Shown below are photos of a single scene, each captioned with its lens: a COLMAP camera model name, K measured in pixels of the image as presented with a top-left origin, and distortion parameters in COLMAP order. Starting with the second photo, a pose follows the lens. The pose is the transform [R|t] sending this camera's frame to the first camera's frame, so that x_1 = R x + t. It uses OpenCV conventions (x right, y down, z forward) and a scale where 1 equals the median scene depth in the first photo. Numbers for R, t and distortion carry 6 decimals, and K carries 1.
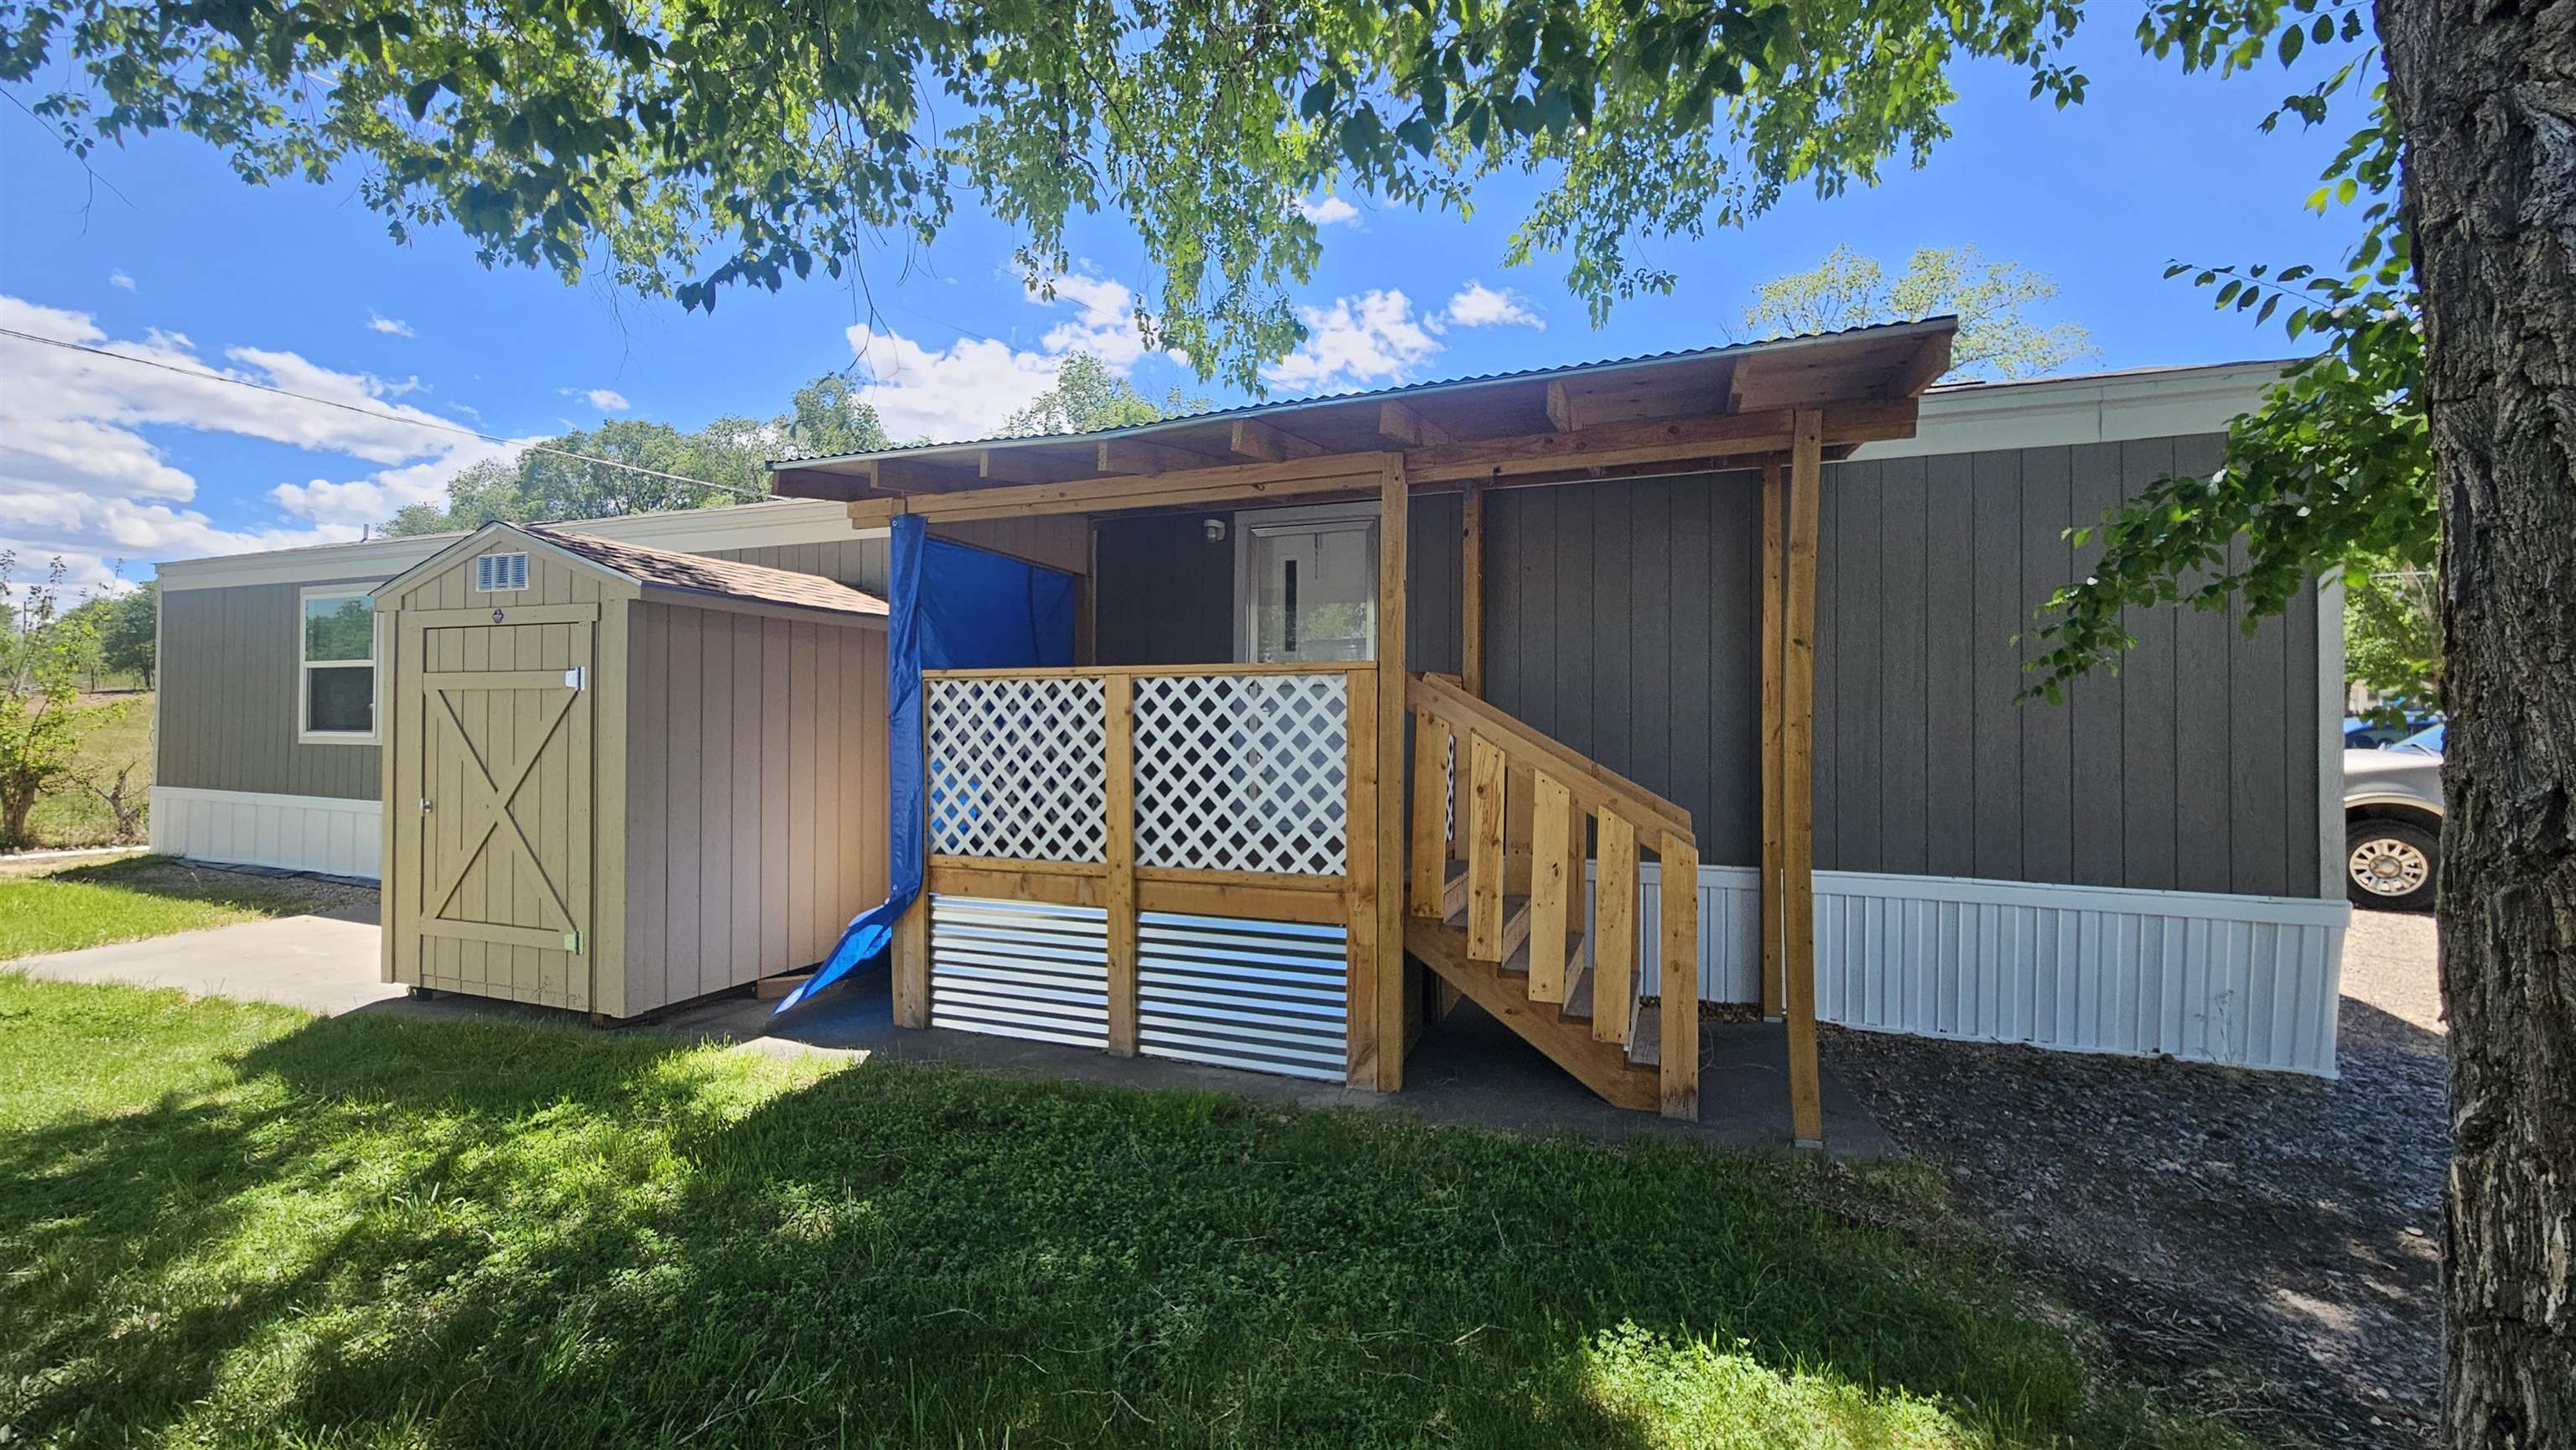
lens RADIAL K [[1059.2, 0, 1274.0], [0, 1059.2, 727.1], [0, 0, 1]] dist [0.000222, 0.000115]
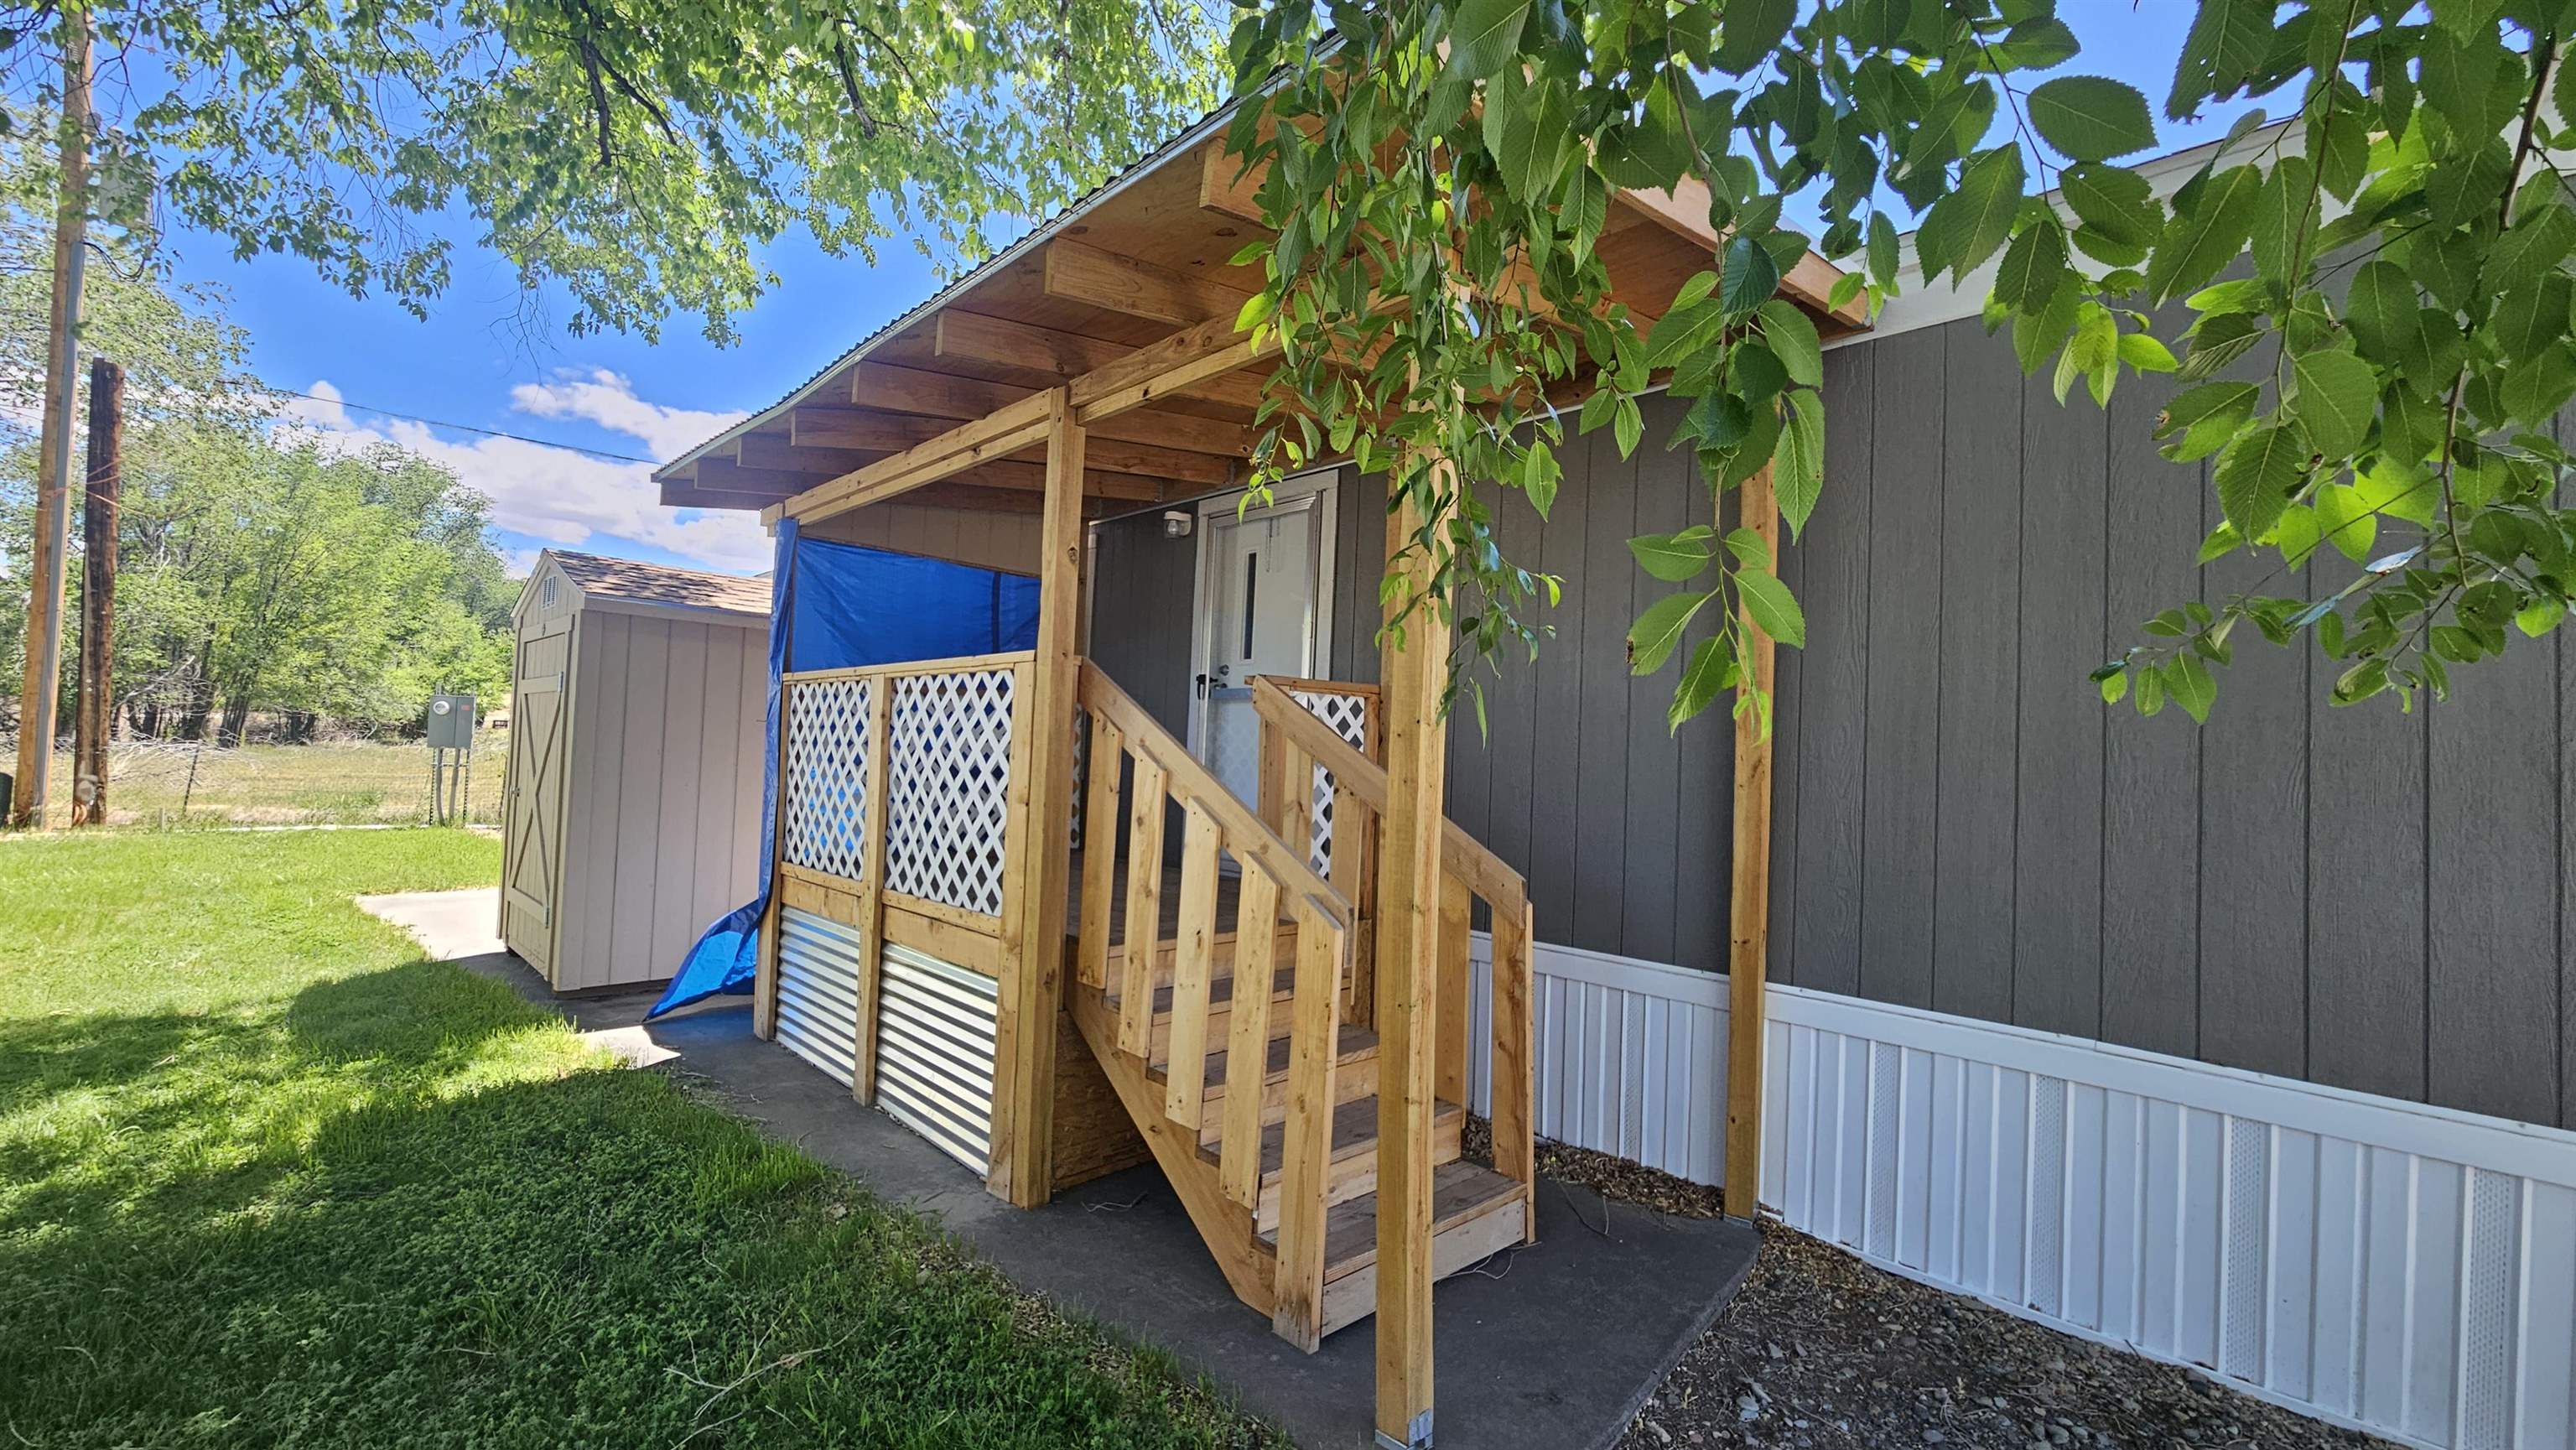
lens RADIAL K [[1059.2, 0, 1268.8], [0, 1059.2, 726.7], [0, 0, 1]] dist [0.000222, 0.000115]
pose [[0.904400, 0.016829, -0.426354, 0.538572], [-0.034261, 0.998860, -0.033248, 0.013759], [0.425309, 0.044677, 0.903945, 0.330443]]
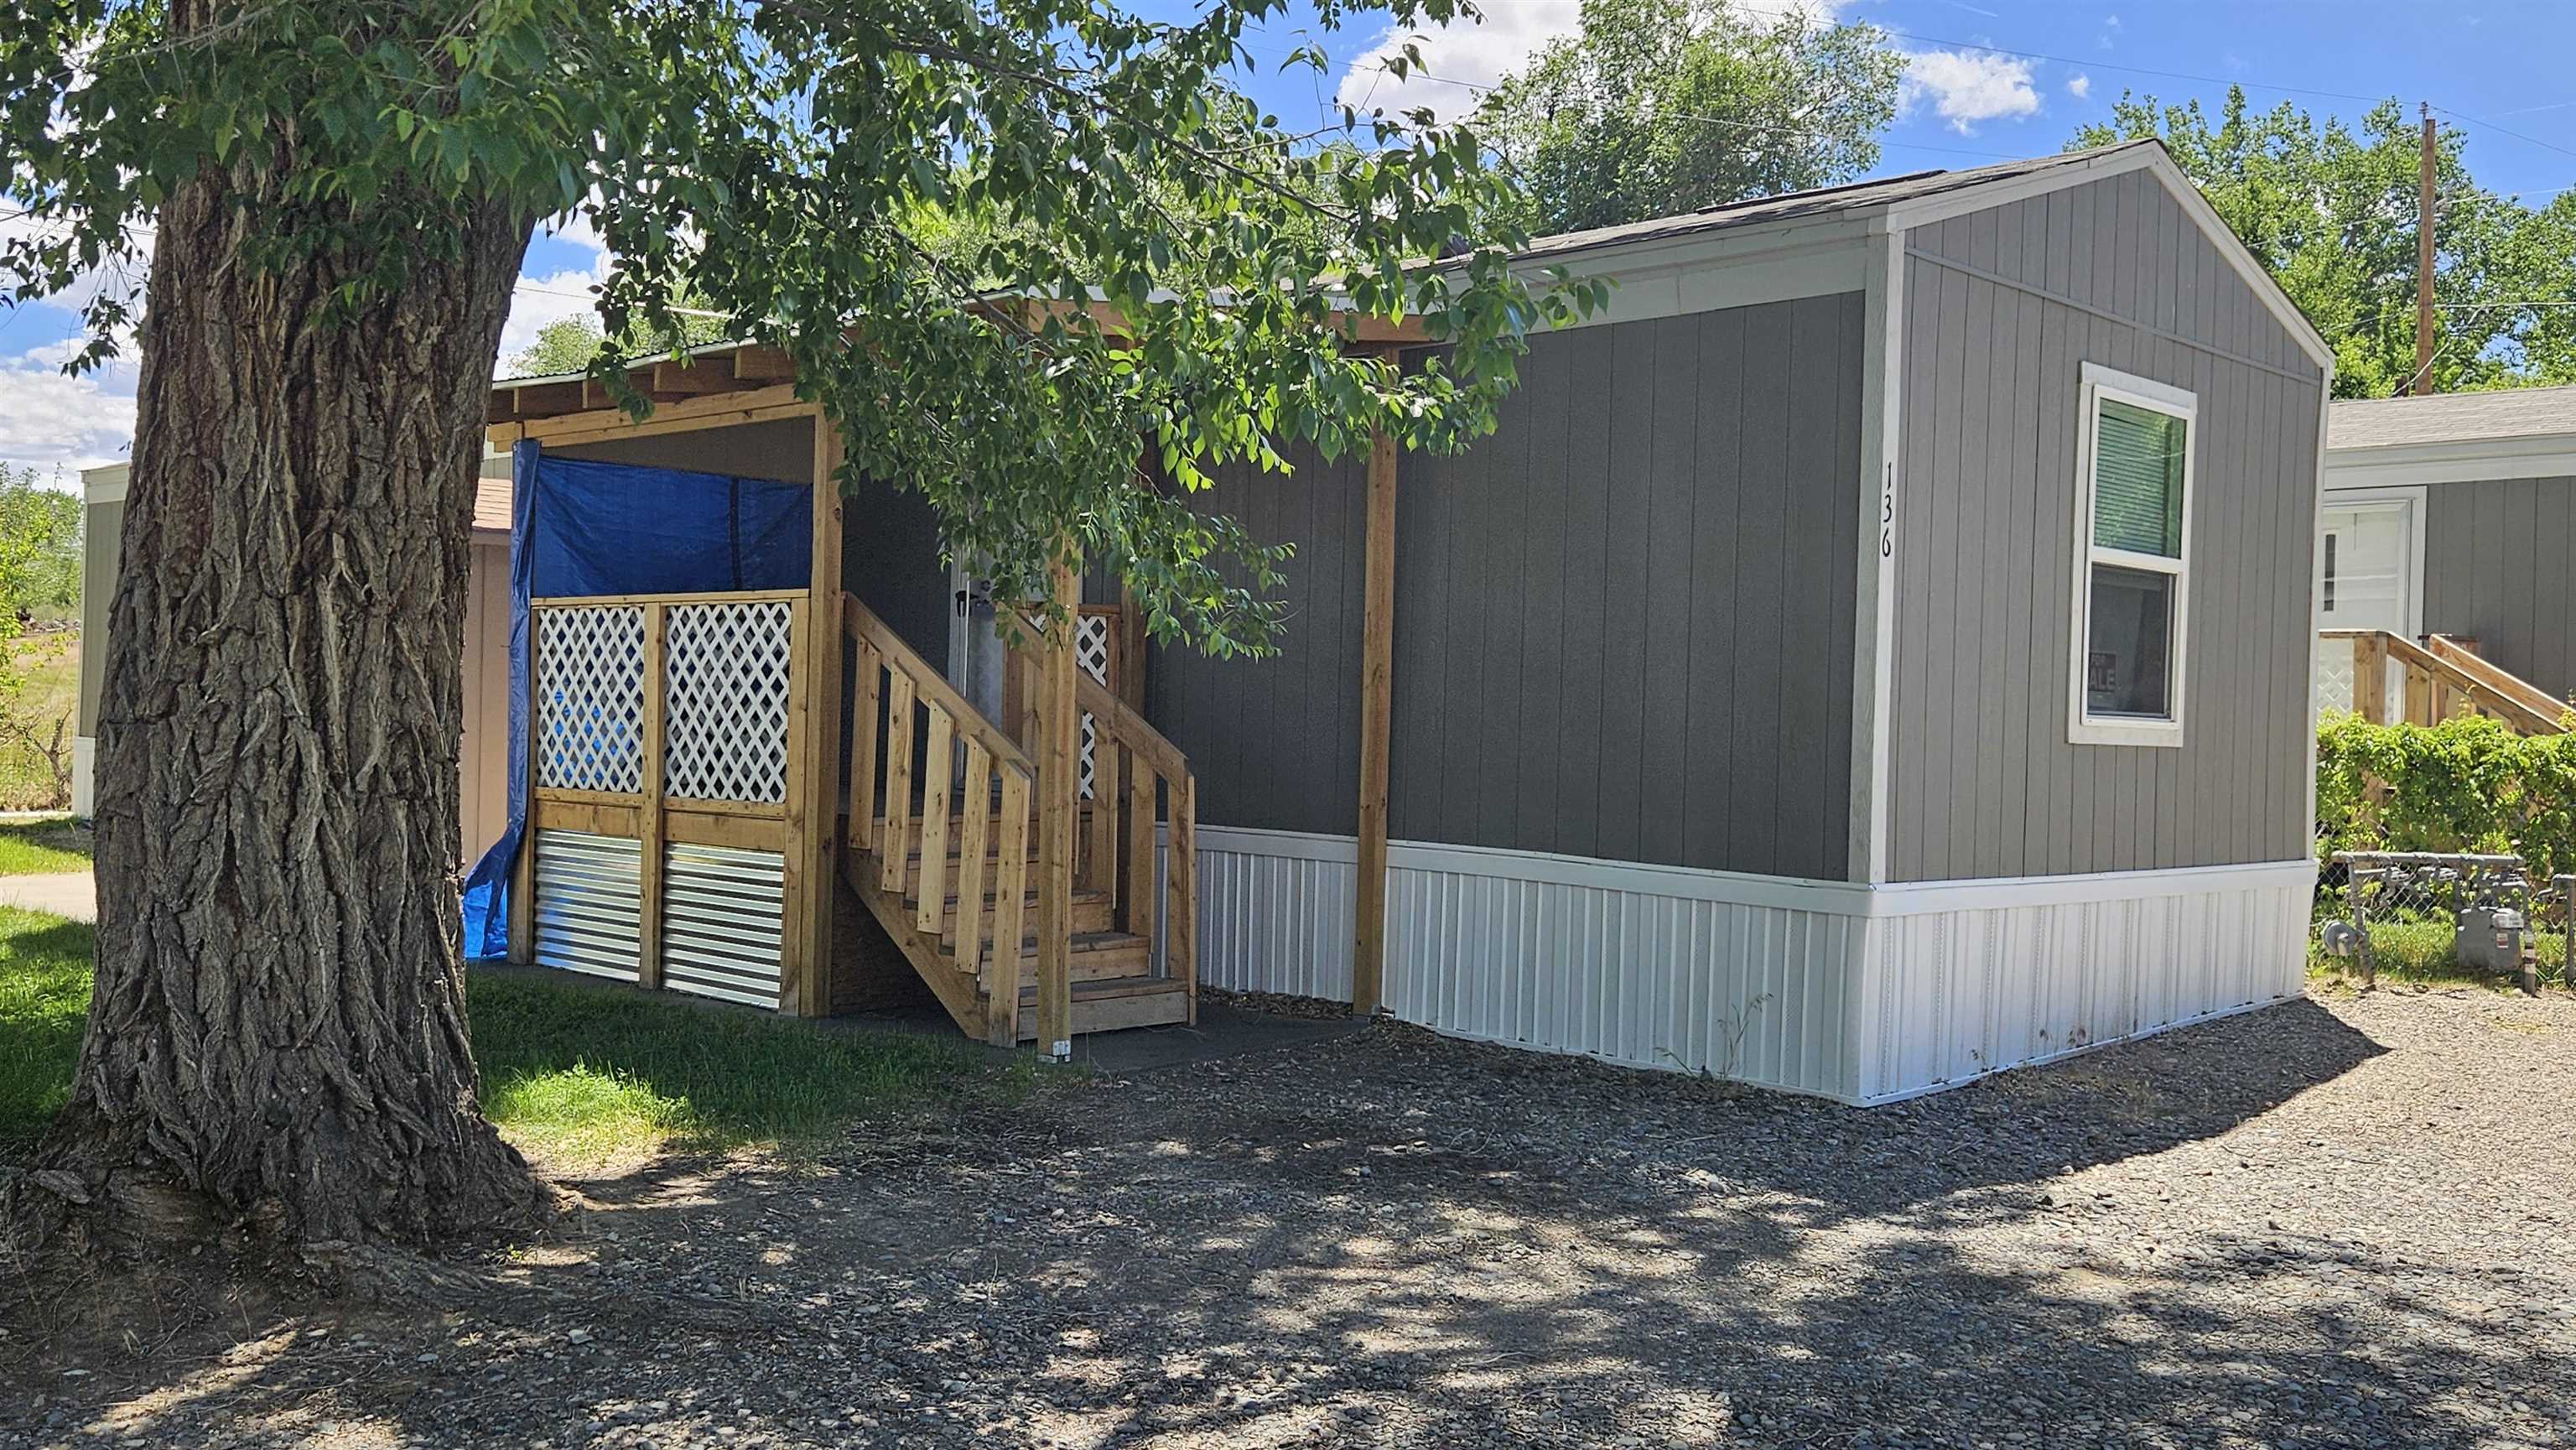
lens RADIAL K [[2274.1, 0, 1300.1], [0, 2274.1, 706.9], [0, 0, 1]] dist [0.046868, -0.019582]
pose [[0.924925, 0.016008, -0.379812, 1.224157], [-0.018709, 0.999819, -0.003423, 0.044038], [0.379689, 0.010272, 0.925057, -0.741048]]
